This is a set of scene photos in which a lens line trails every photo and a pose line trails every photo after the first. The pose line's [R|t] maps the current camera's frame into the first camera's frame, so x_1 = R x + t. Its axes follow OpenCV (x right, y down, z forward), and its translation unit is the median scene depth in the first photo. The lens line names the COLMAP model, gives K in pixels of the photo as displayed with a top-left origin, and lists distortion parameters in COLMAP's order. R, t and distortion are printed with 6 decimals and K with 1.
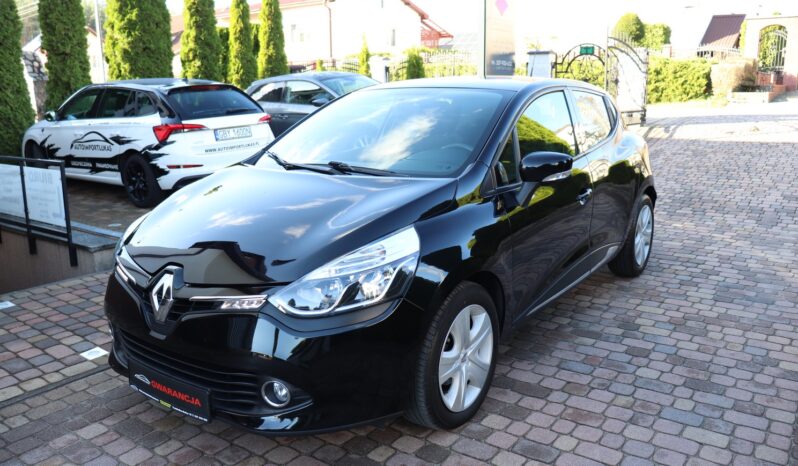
lens RADIAL K [[658.7, 0, 399.0], [0, 658.7, 233.0], [0, 0, 1]] dist [-0.179782, 0.155235]
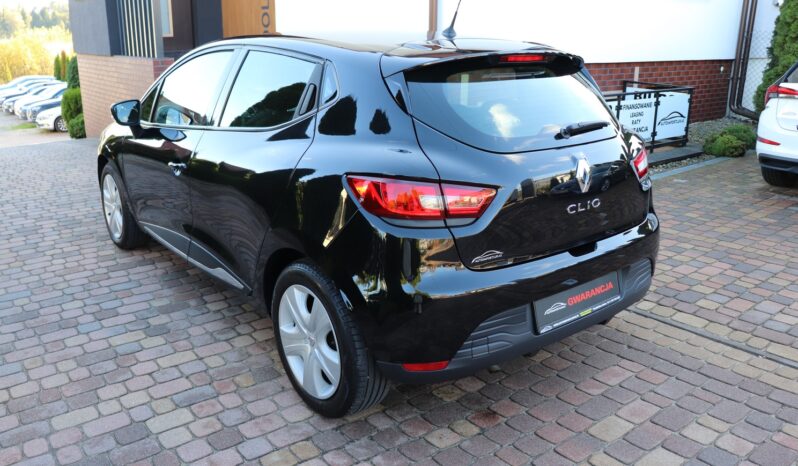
lens RADIAL K [[712.9, 0, 399.0], [0, 712.9, 233.0], [0, 0, 1]] dist [-0.293941, 0.278120]
pose [[-0.293203, 0.274403, -0.915825, 1.125373], [-0.210488, 0.915893, 0.341812, -0.362435], [0.932592, 0.292990, -0.210784, 1.562769]]
